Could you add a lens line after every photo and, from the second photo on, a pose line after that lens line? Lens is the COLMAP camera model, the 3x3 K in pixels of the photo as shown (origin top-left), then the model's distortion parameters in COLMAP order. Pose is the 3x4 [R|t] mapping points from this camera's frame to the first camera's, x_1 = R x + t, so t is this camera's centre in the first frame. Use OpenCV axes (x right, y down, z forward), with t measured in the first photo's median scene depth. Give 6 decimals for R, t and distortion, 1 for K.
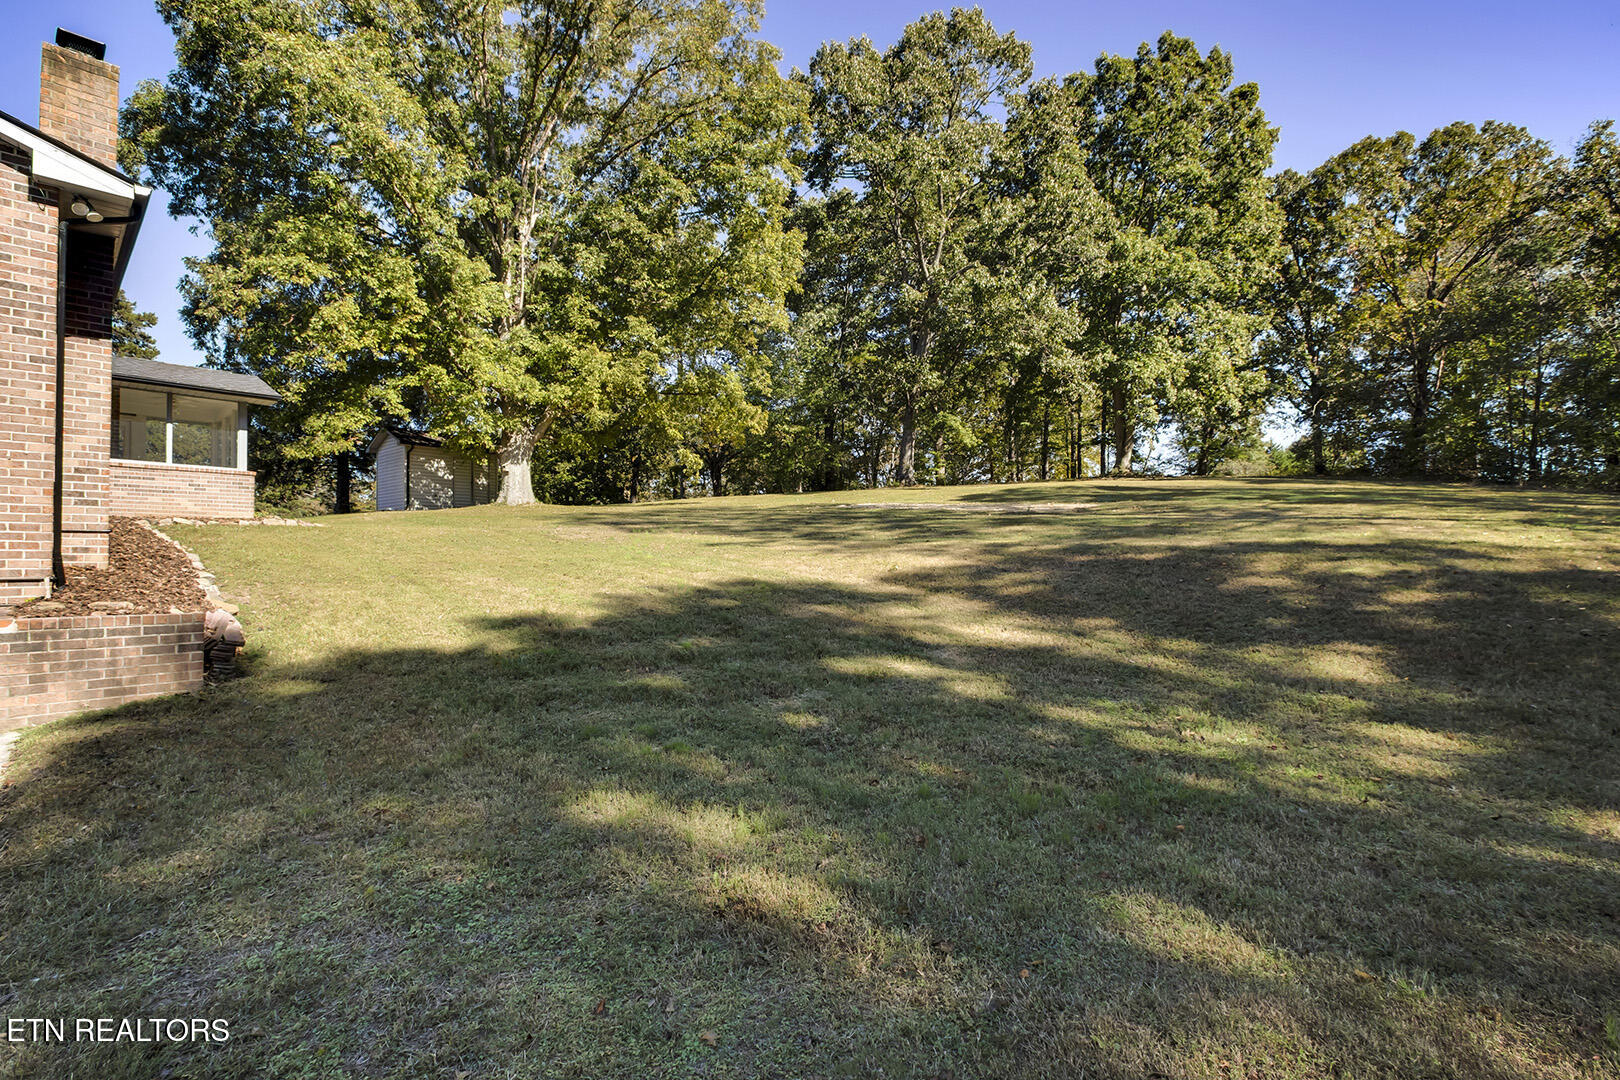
lens RADIAL K [[810.4, 0, 819.0], [0, 810.4, 552.9], [0, 0, 1]] dist [-0.027813, -0.000101]
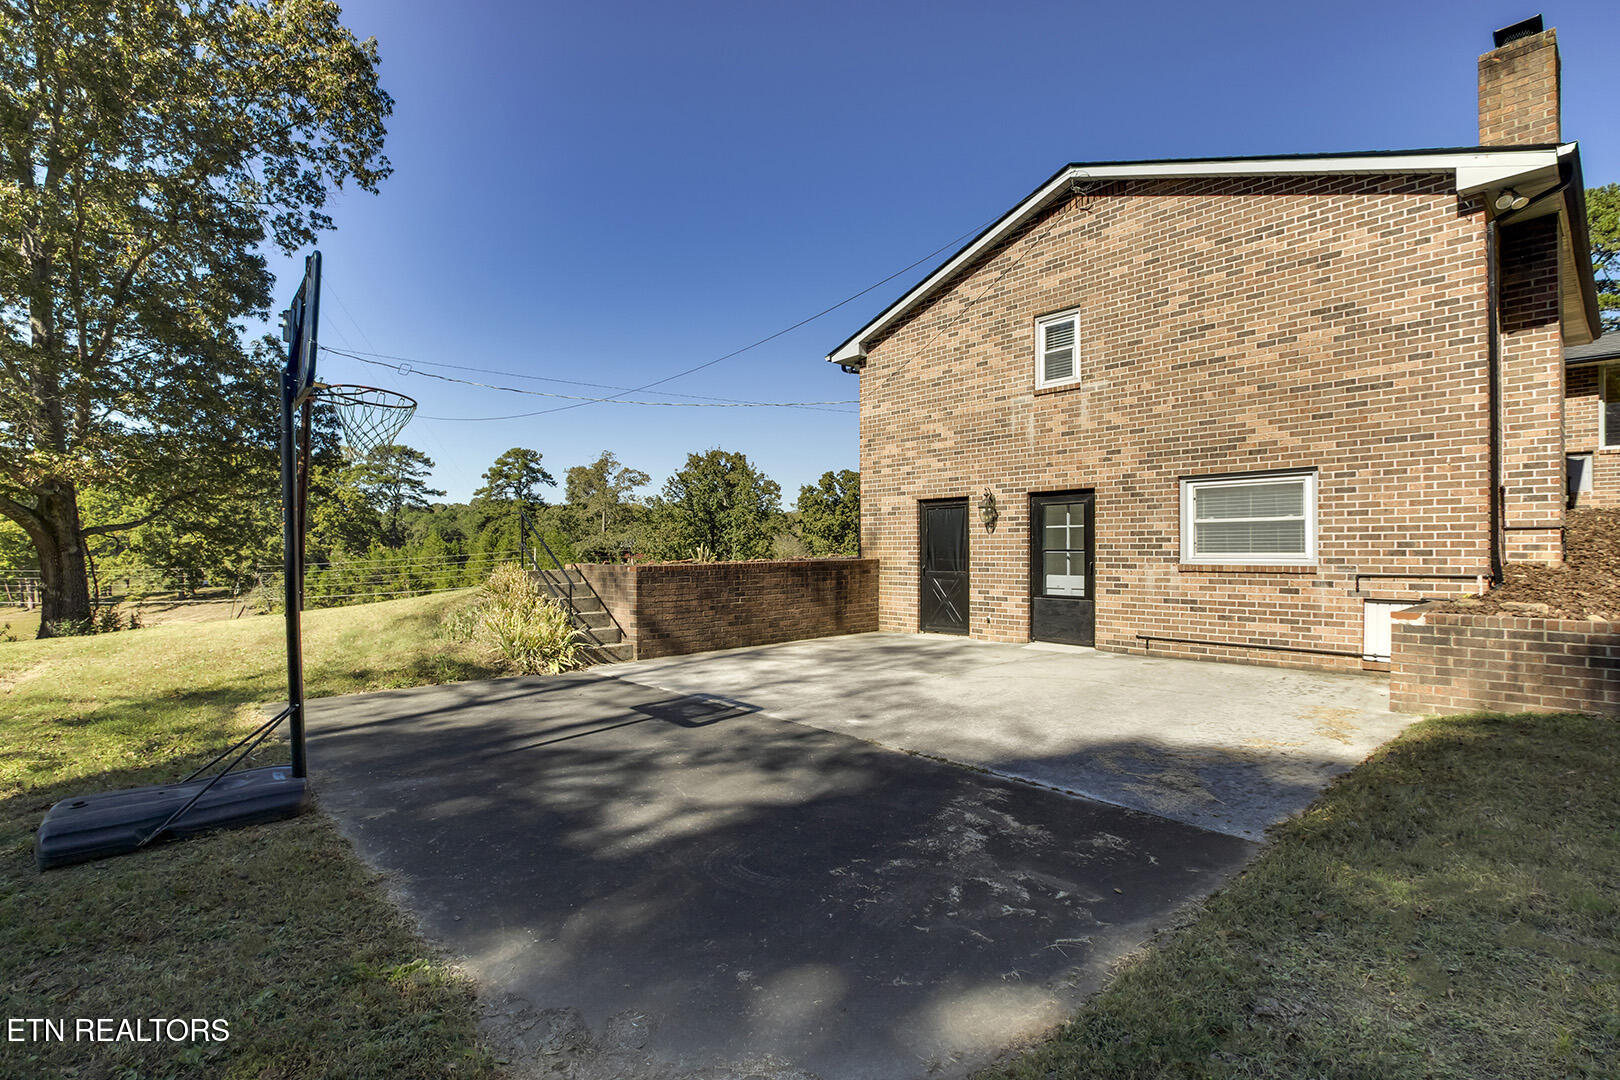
lens RADIAL K [[751.5, 0, 809.8], [0, 751.5, 550.8], [0, 0, 1]] dist [-0.016101, 0.000027]
pose [[-0.130898, -0.003168, -0.991391, 0.092588], [0.009917, 0.999941, -0.004505, -0.004696], [0.991346, -0.010421, -0.130859, 0.259188]]
